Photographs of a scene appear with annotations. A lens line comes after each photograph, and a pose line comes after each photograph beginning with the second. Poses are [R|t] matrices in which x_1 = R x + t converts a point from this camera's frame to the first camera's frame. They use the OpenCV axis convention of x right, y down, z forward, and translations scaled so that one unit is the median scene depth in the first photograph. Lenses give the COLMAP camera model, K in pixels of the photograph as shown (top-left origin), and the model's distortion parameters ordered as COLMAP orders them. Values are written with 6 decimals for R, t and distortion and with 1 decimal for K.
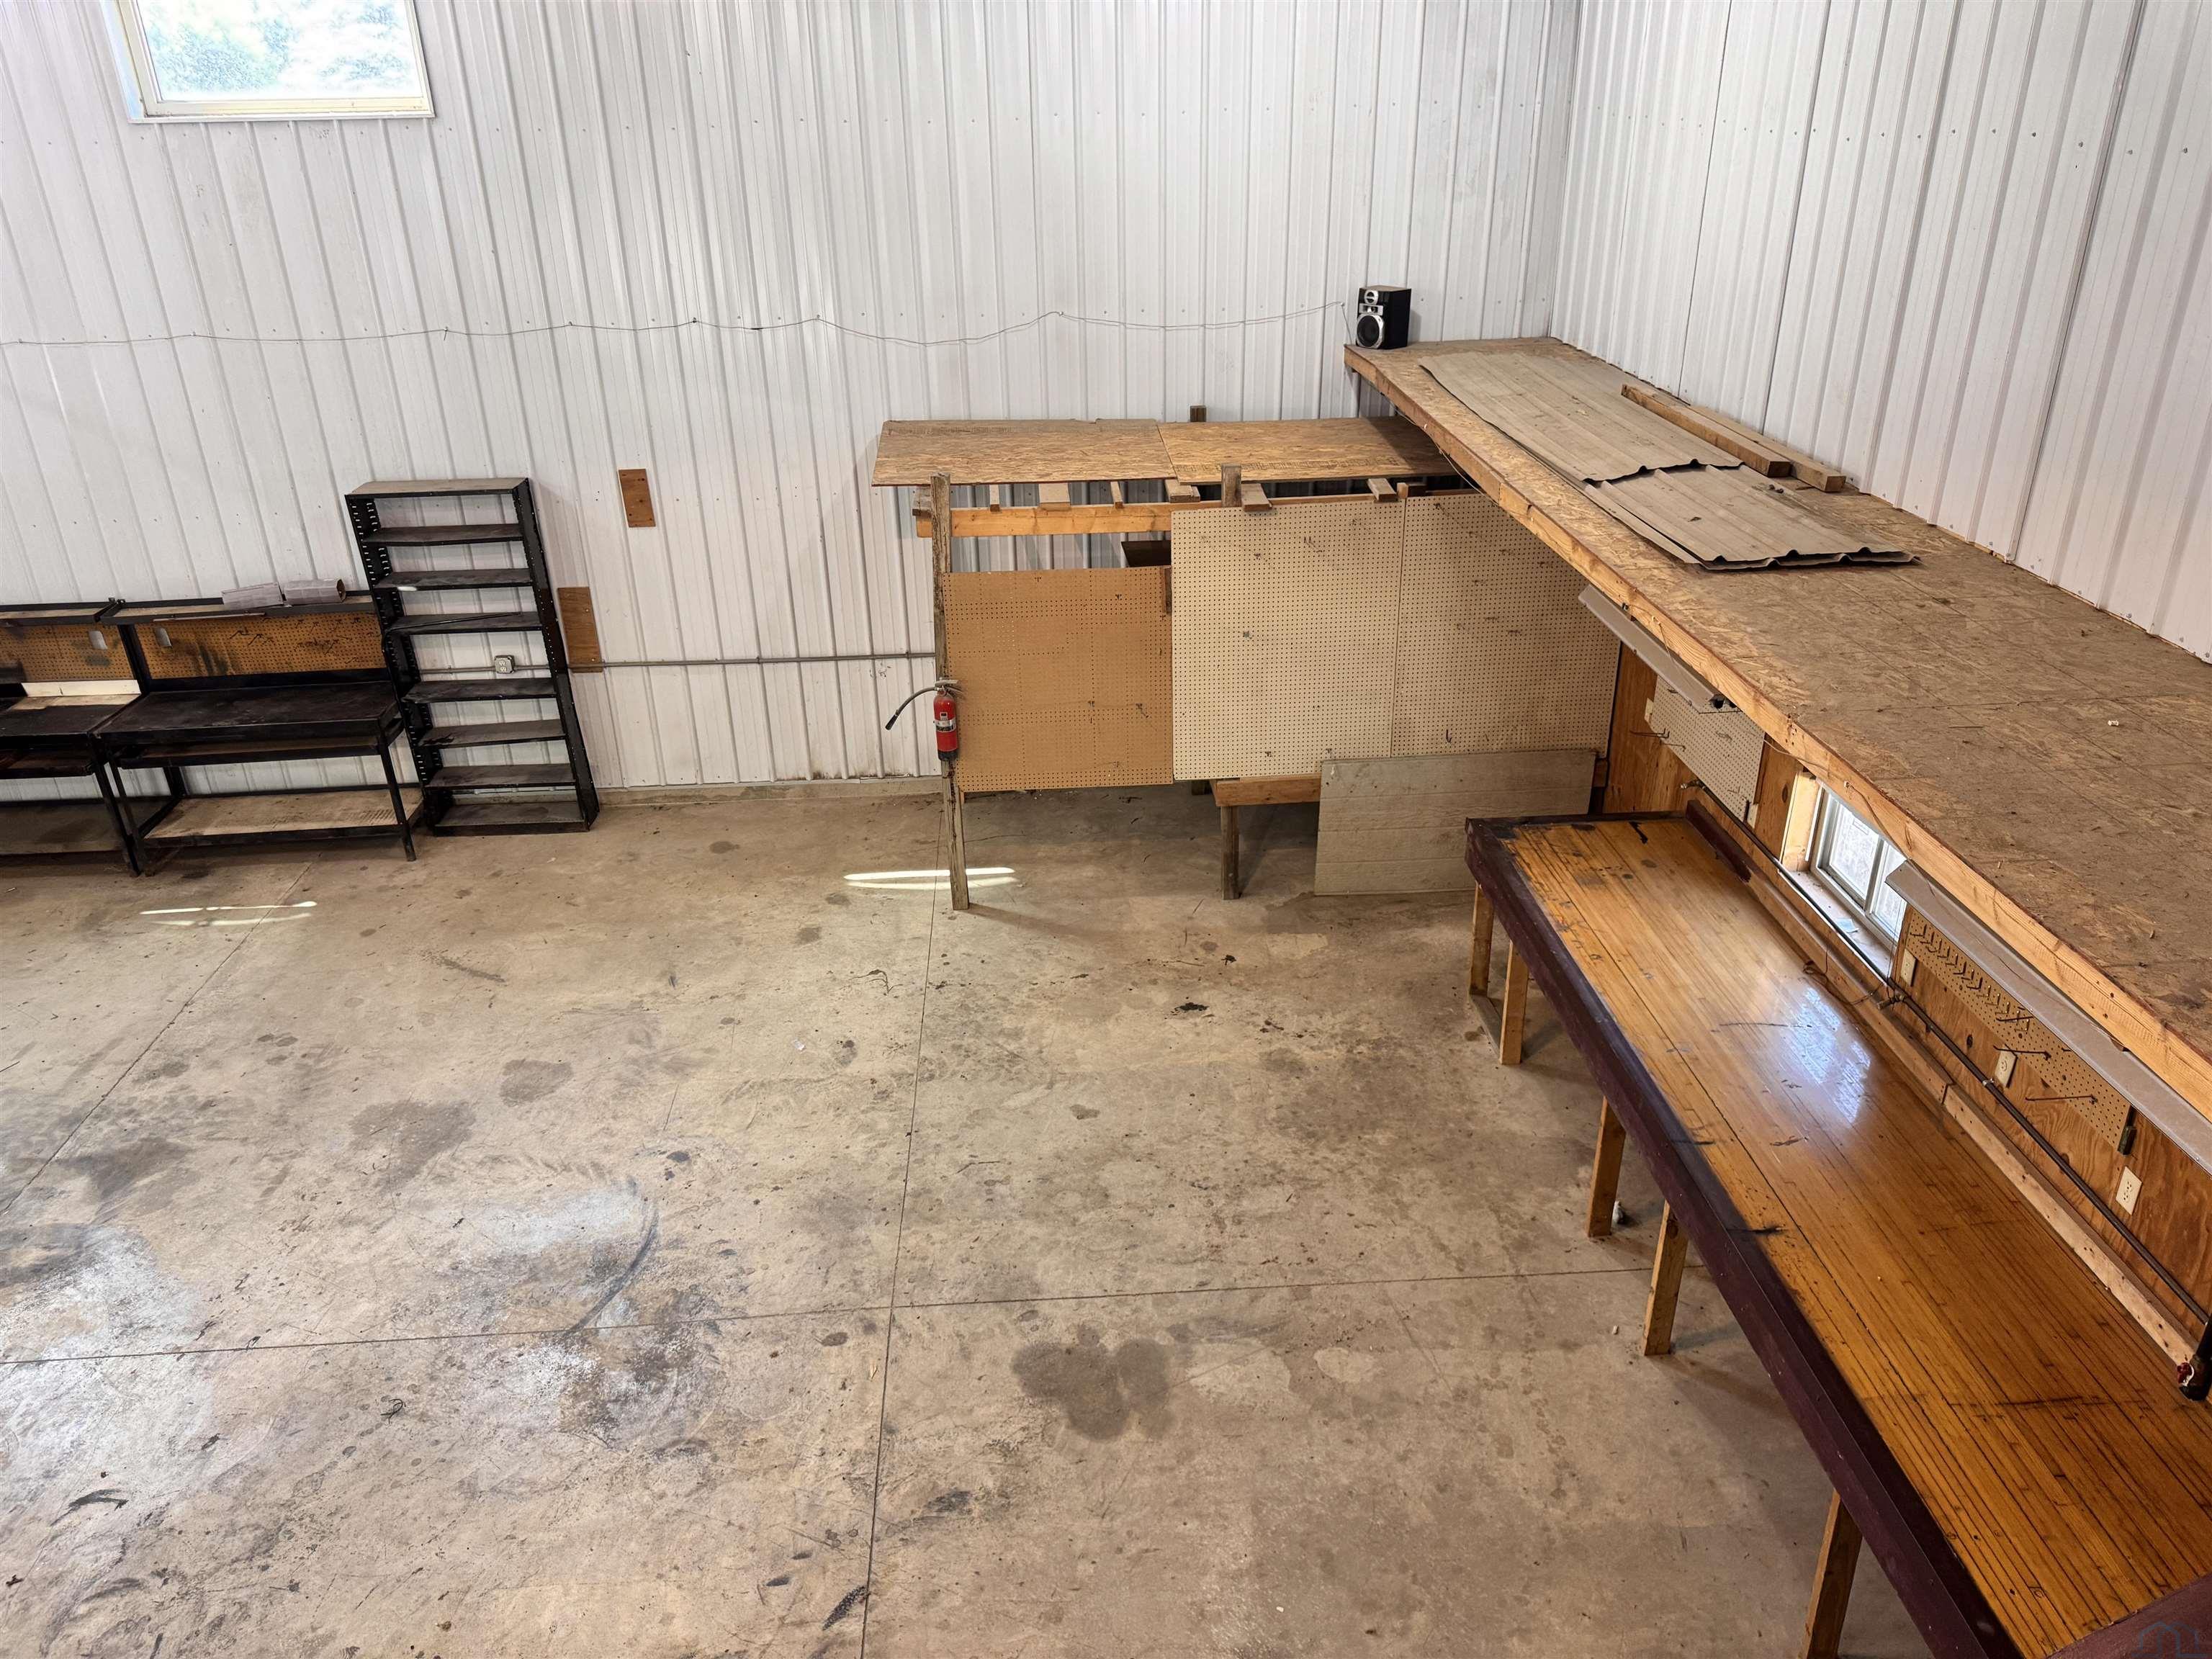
lens RADIAL K [[1540.1, 0, 1150.4], [0, 1540.1, 819.5], [0, 0, 1]] dist [0.002921, -0.024650]
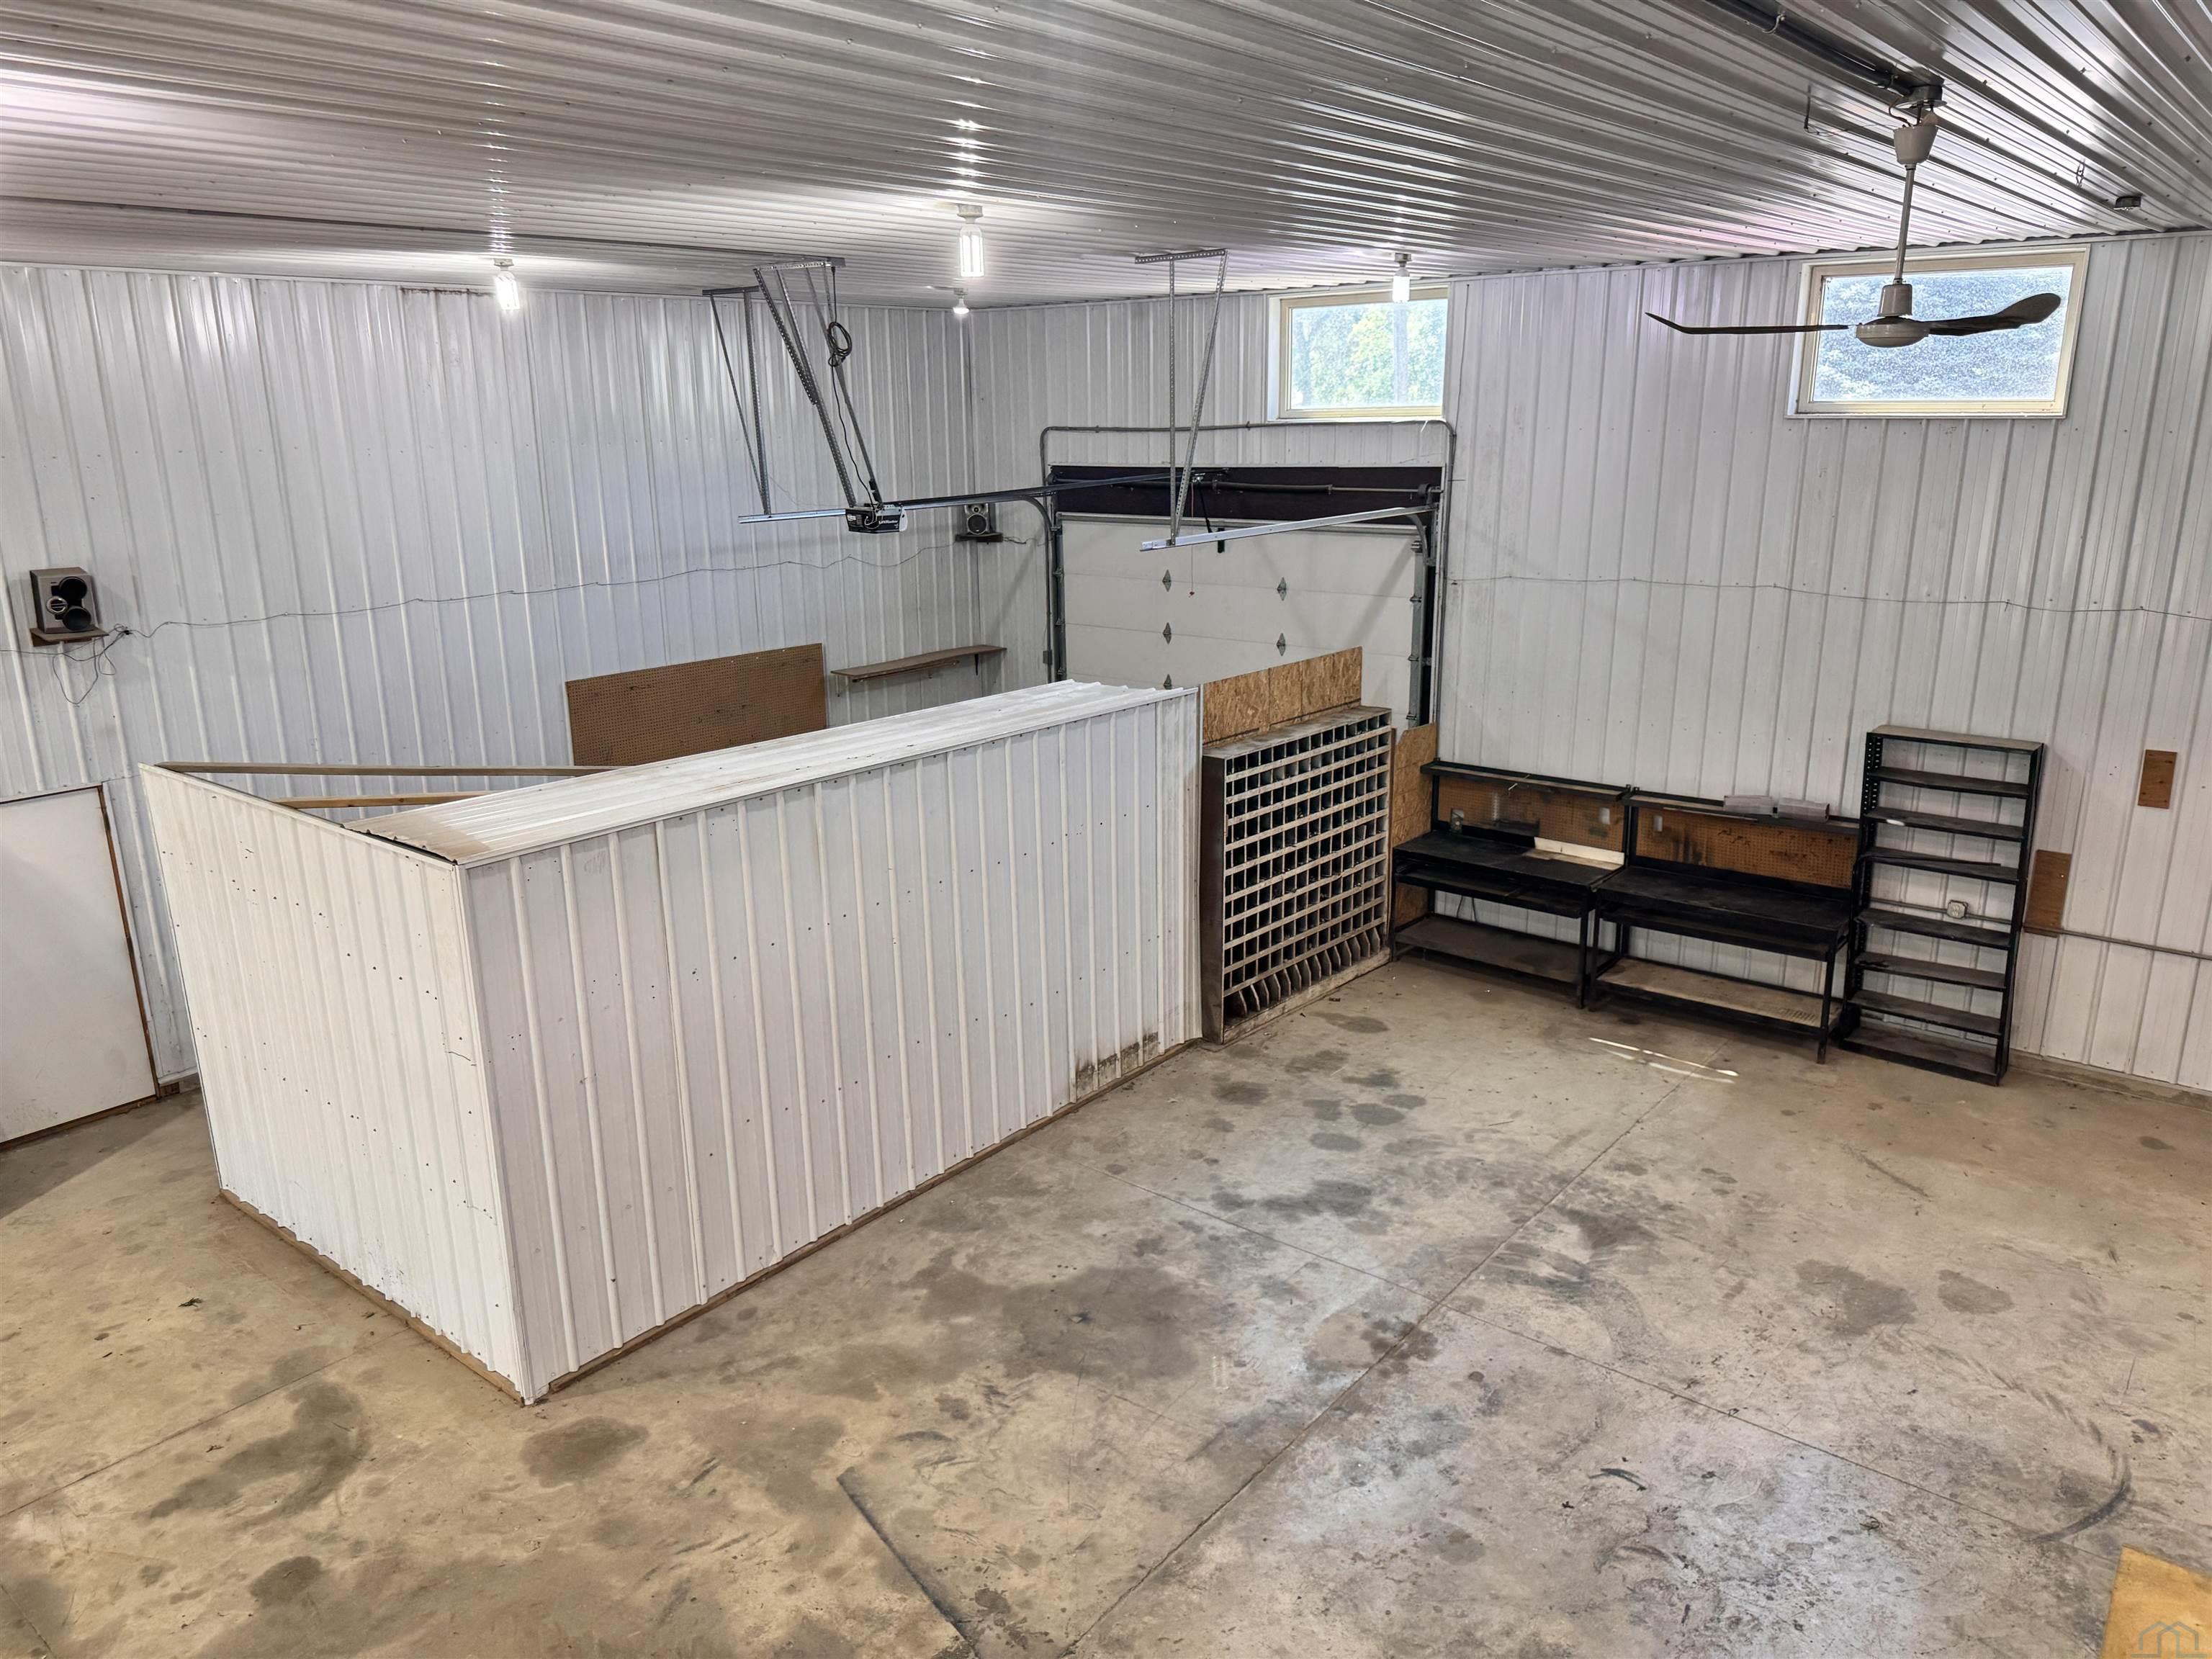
lens RADIAL K [[1546.6, 0, 1096.2], [0, 1546.6, 821.9], [0, 0, 1]] dist [0.087620, -0.116647]
pose [[0.713364, 0.182598, -0.676587, -0.131177], [-0.294669, 0.954118, -0.053189, 0.076335], [0.635831, 0.237312, 0.734439, -0.184143]]
